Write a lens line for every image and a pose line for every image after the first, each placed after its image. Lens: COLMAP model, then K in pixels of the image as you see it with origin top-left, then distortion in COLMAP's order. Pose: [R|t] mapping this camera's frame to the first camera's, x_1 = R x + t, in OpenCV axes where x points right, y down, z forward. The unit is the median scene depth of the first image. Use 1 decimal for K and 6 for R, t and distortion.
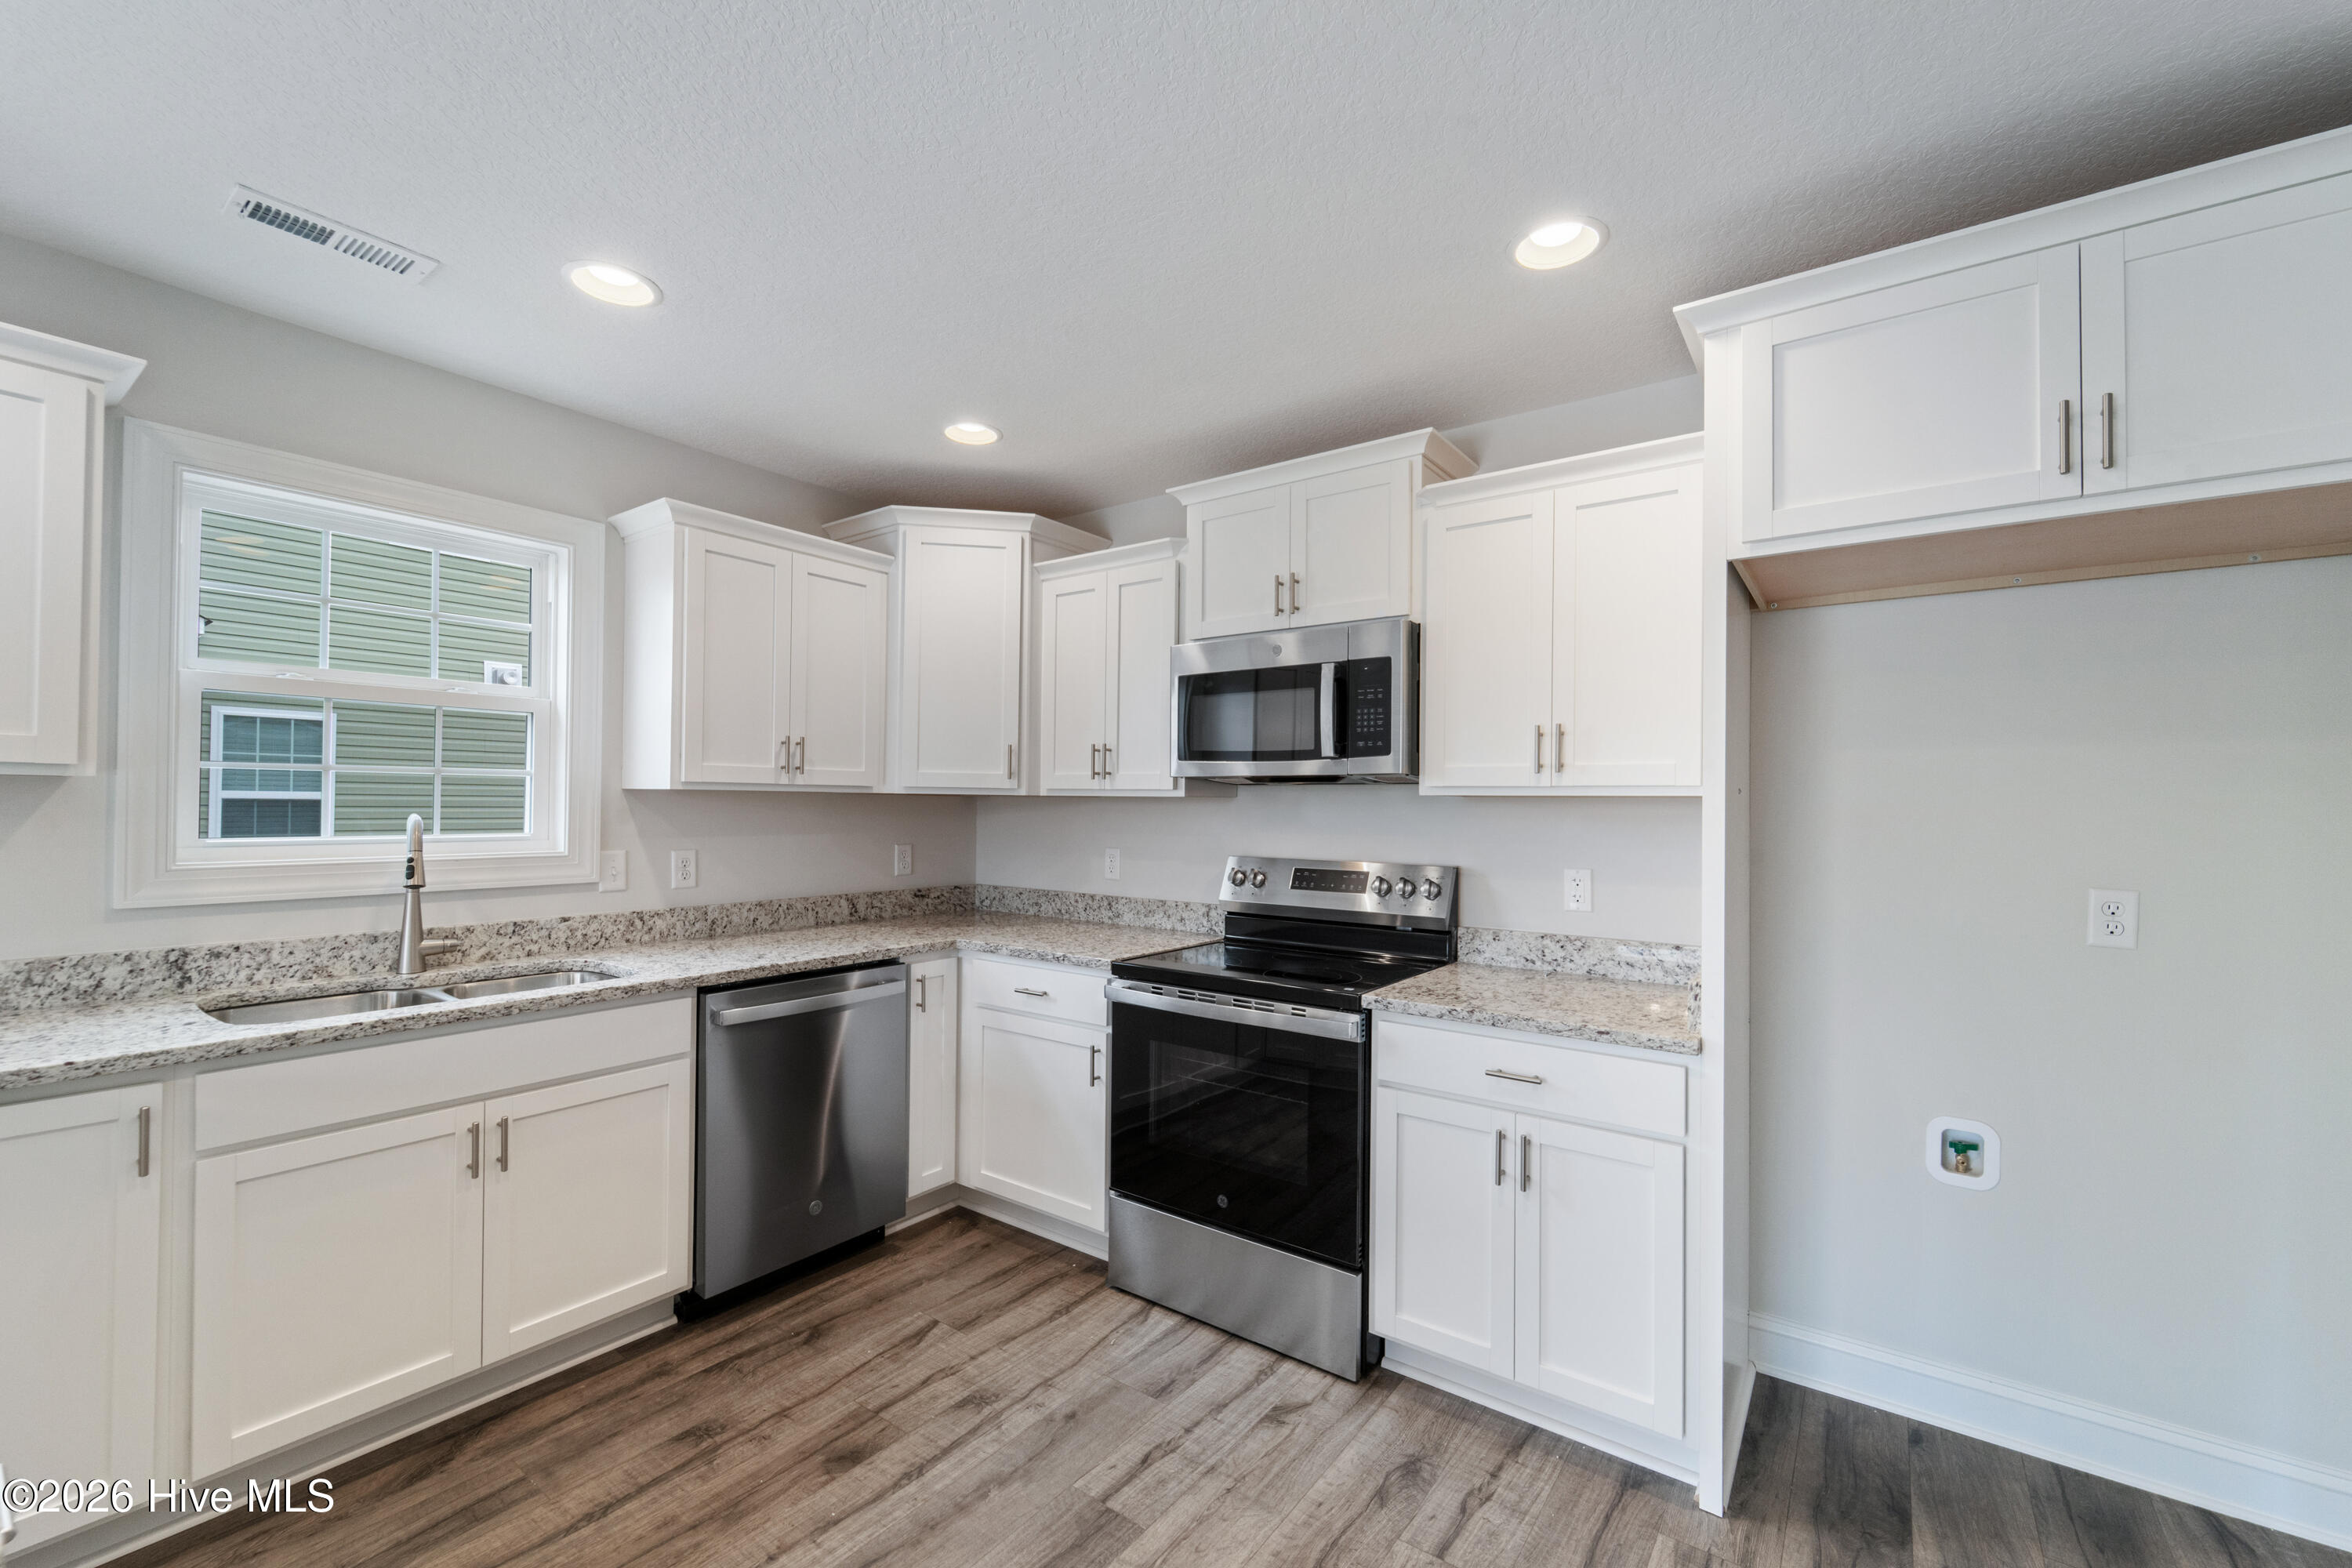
lens RADIAL K [[956.8, 0, 1181.9], [0, 956.8, 789.8], [0, 0, 1]] dist [-0.000039, -0.000516]
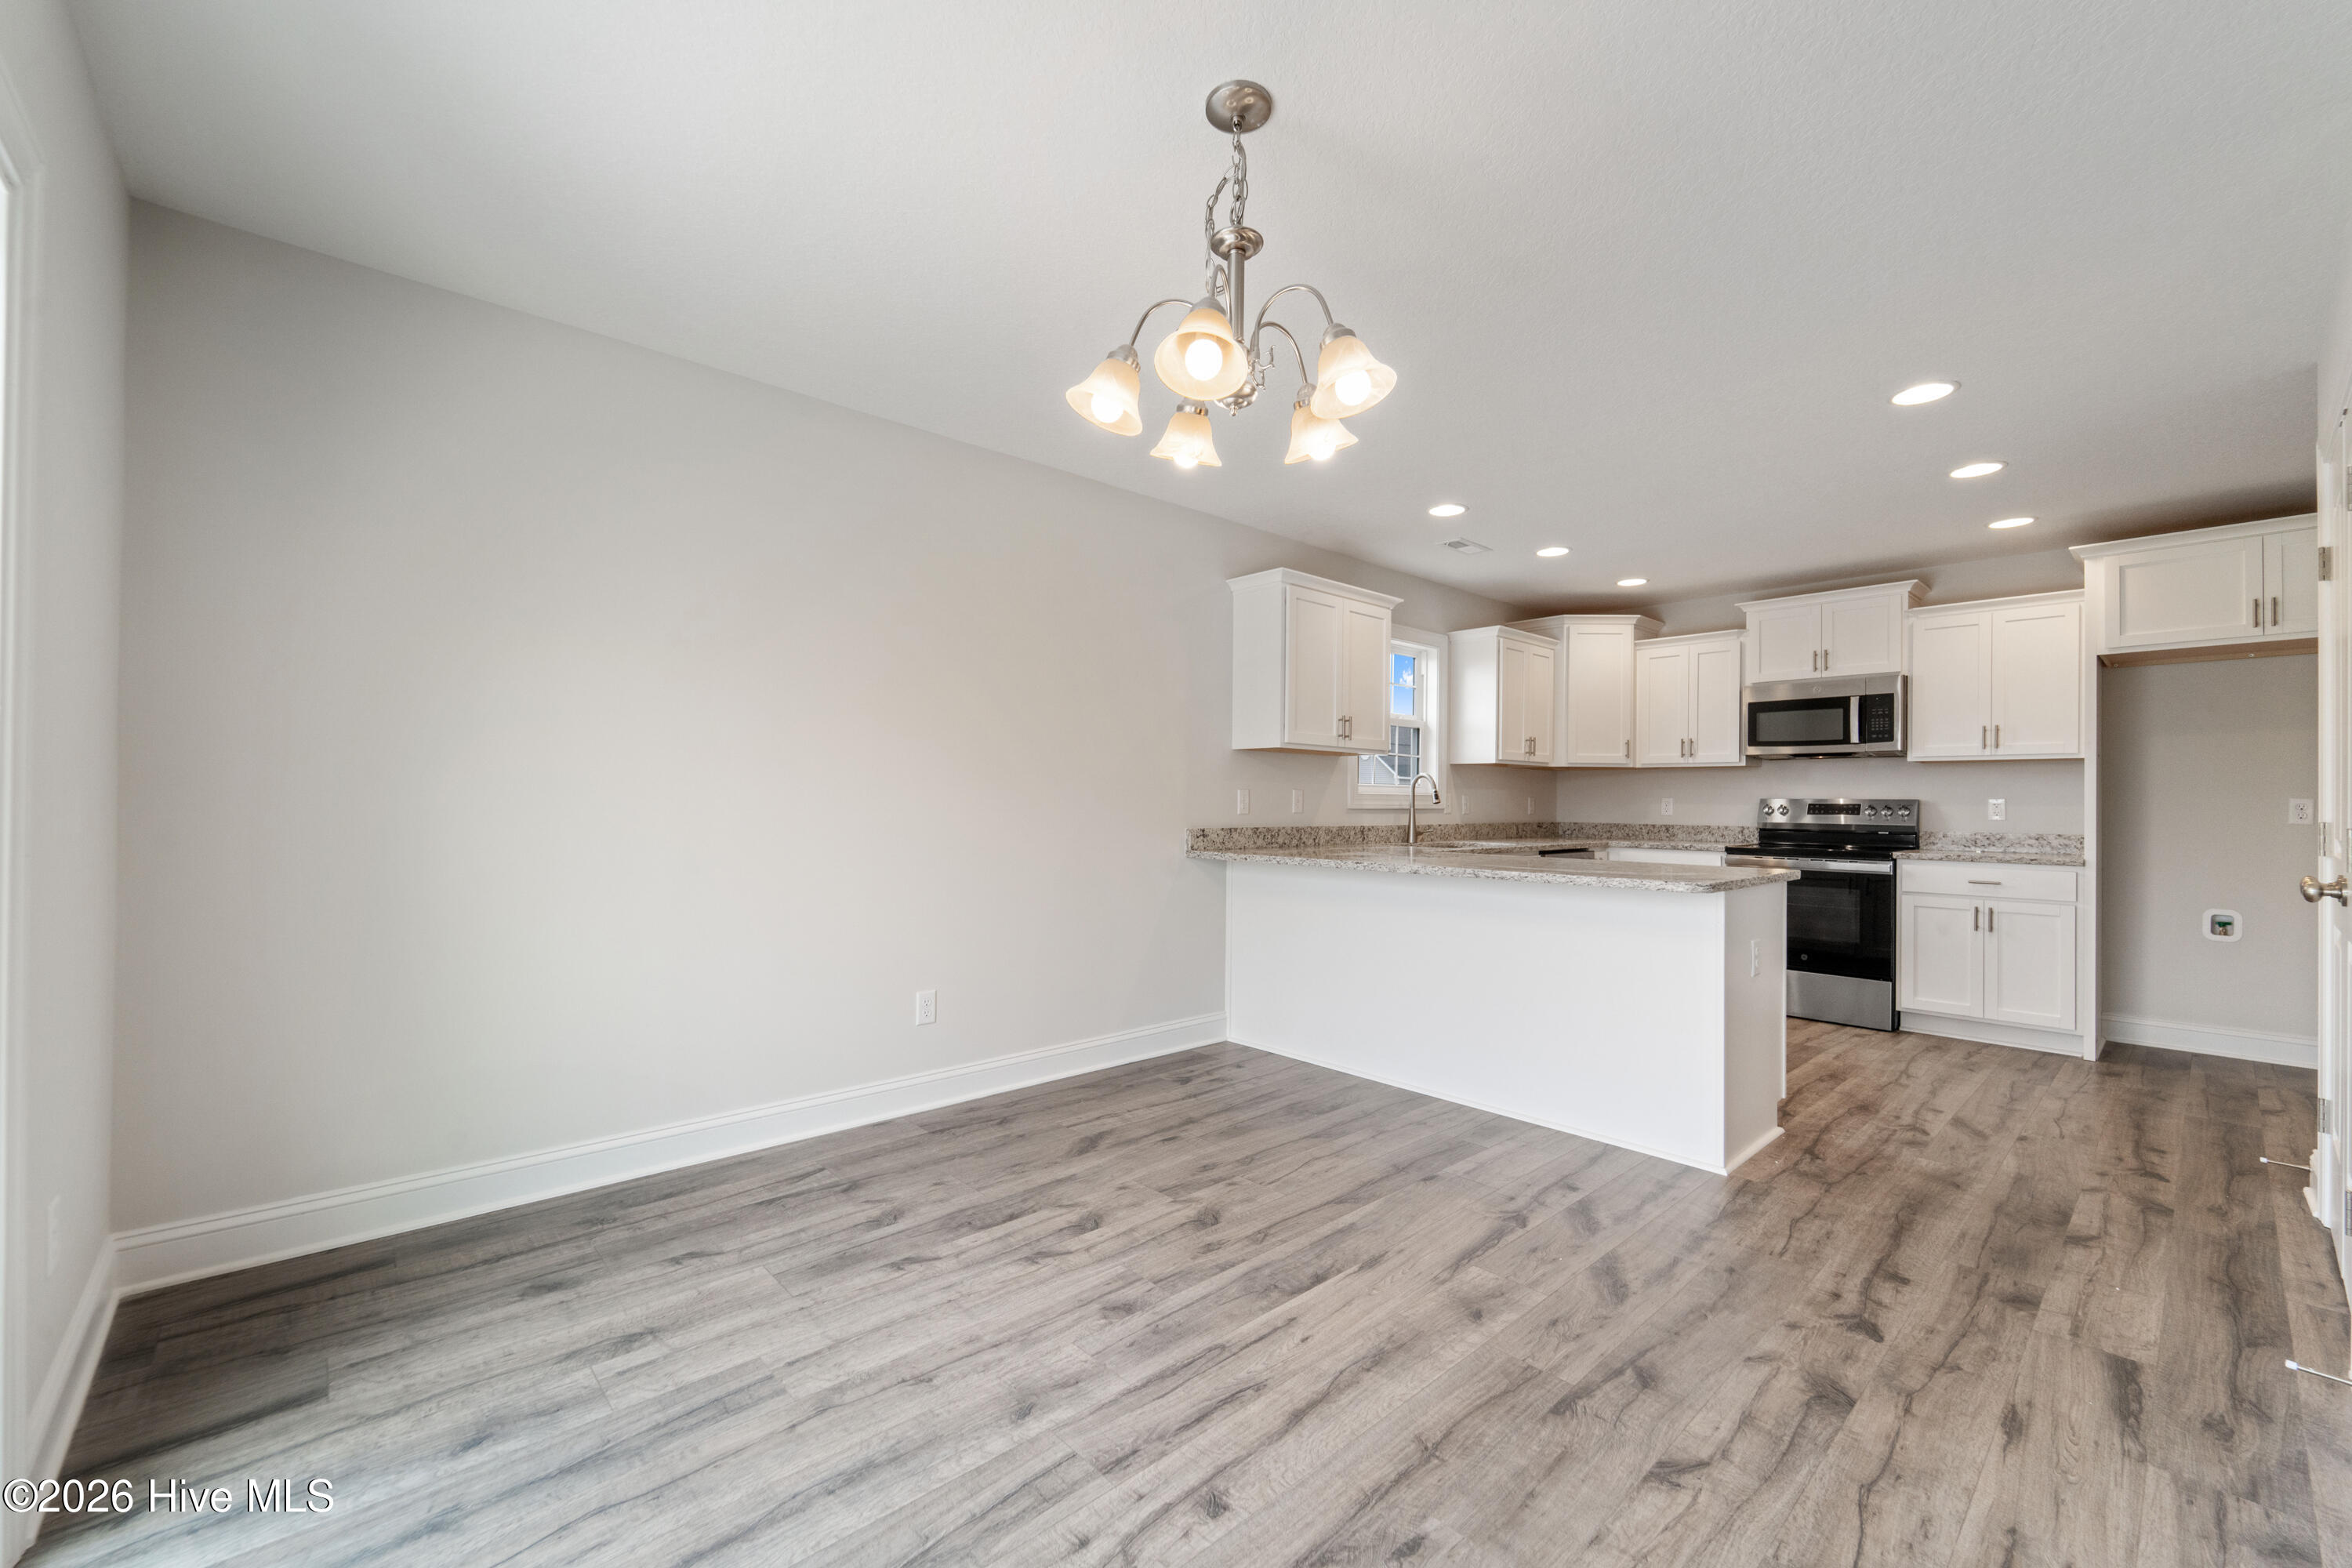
lens RADIAL K [[956.8, 0, 1171.4], [0, 956.8, 787.7], [0, 0, 1]] dist [-0.000039, -0.000516]
pose [[0.981880, -0.005060, -0.189434, -0.893768], [0.004602, 0.999985, -0.002856, 0.060416], [0.189446, 0.001932, 0.981889, -1.273483]]
